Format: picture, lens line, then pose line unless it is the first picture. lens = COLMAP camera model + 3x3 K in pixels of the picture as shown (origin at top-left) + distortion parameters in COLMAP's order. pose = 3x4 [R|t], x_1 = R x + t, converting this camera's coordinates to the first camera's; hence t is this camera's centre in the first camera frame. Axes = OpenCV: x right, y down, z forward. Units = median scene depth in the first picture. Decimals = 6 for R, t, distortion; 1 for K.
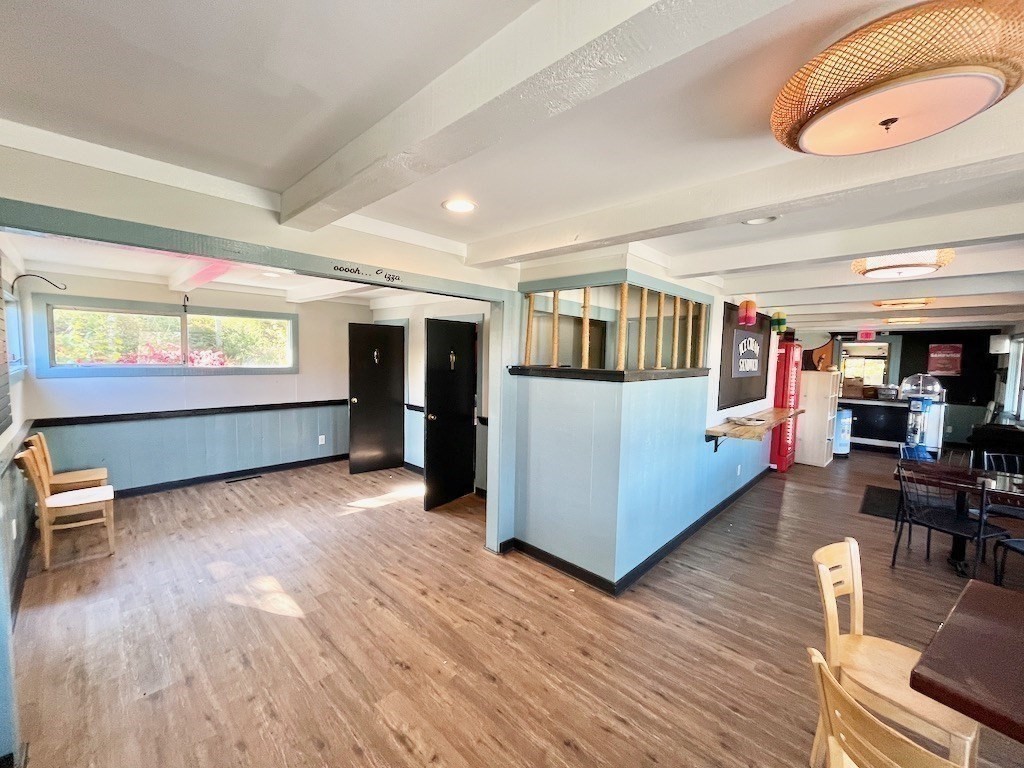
lens RADIAL K [[413.8, 0, 509.6], [0, 413.8, 384.4], [0, 0, 1]] dist [-0.001697, -0.000236]
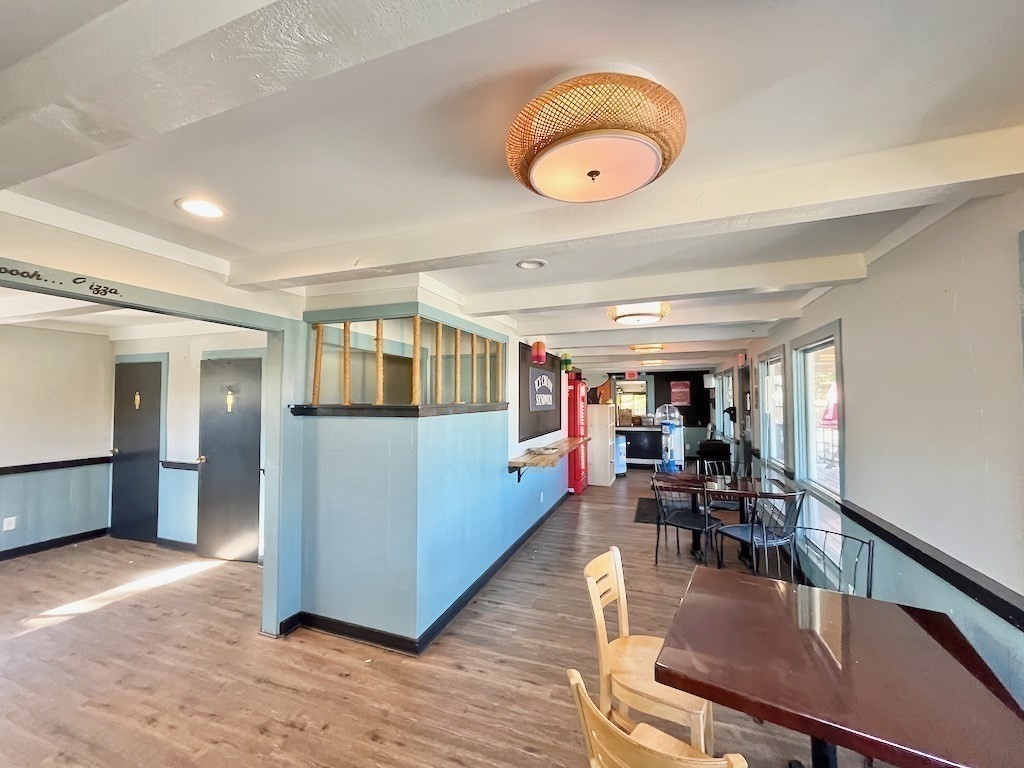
lens RADIAL K [[414.6, 0, 508.1], [0, 414.6, 384.2], [0, 0, 1]] dist [-0.002456, -0.000409]
pose [[0.917555, -0.009060, 0.397505, 0.067995], [0.050132, 0.994398, -0.093055, 0.014688], [-0.394435, 0.105311, 0.912870, 0.027522]]
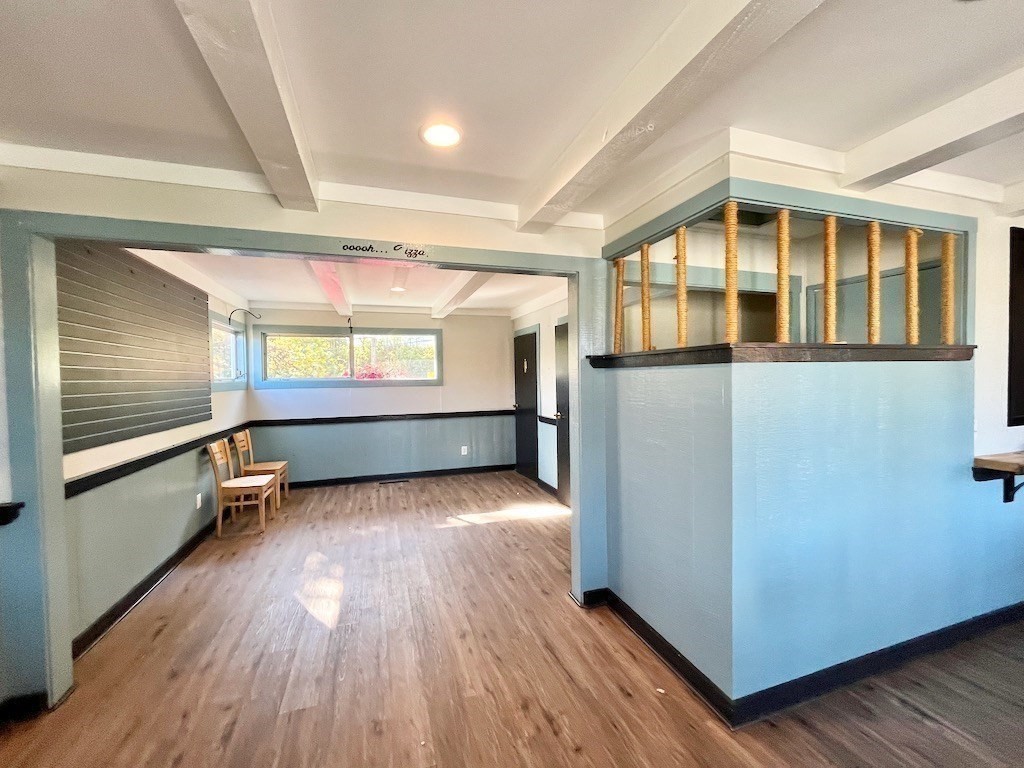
lens RADIAL K [[414.6, 0, 508.1], [0, 414.6, 384.2], [0, 0, 1]] dist [-0.002456, -0.000409]
pose [[0.882198, -0.025816, -0.470170, 0.215834], [-0.000161, 0.998479, -0.055125, 0.048278], [0.470878, 0.048707, 0.880853, 0.250011]]
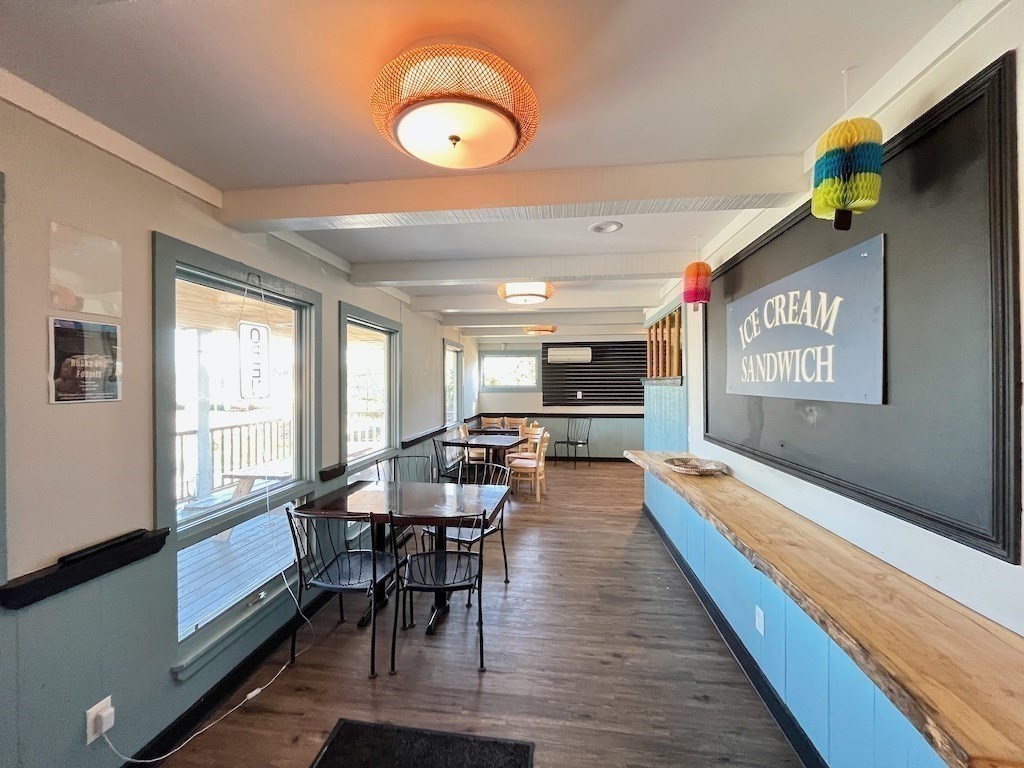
lens RADIAL K [[413.8, 0, 509.6], [0, 413.8, 384.4], [0, 0, 1]] dist [-0.001697, -0.000236]
pose [[-0.806565, -0.016058, -0.590927, 1.428904], [-0.054402, 0.997405, 0.047151, -0.049104], [0.588636, 0.070178, -0.805346, 1.666641]]
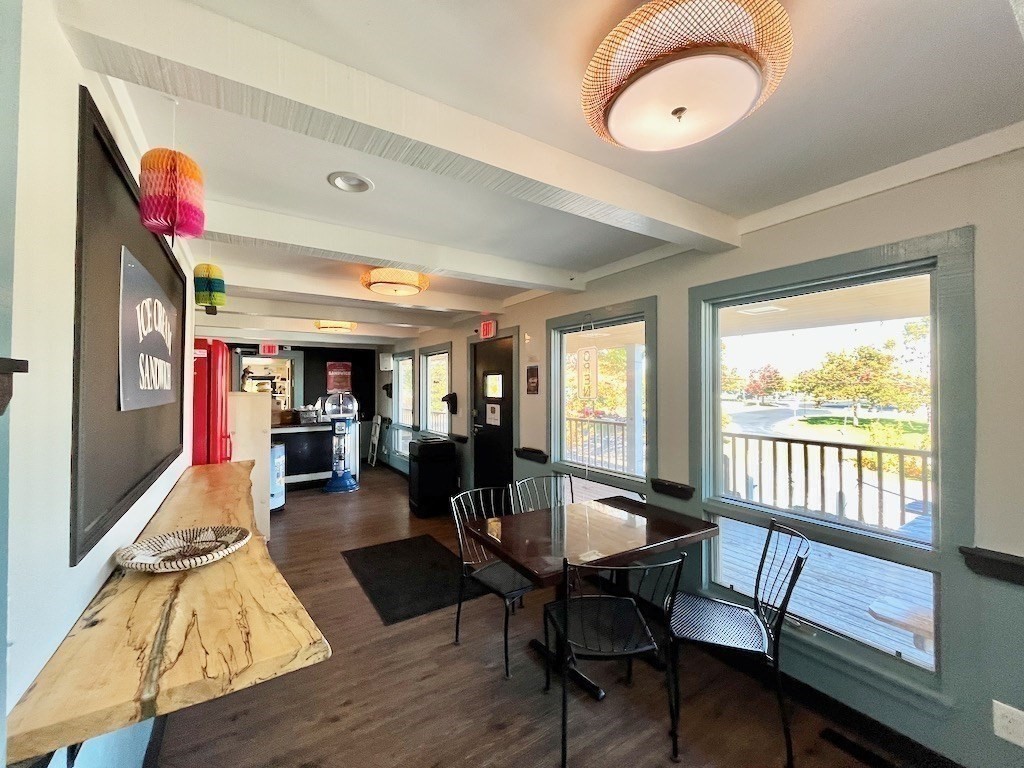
lens RADIAL K [[414.6, 0, 508.1], [0, 414.6, 384.2], [0, 0, 1]] dist [-0.002456, -0.000409]
pose [[0.234350, -0.011947, 0.972079, 0.422925], [0.076161, 0.997077, -0.006107, -0.016731], [-0.969164, 0.075466, 0.234574, 0.882801]]
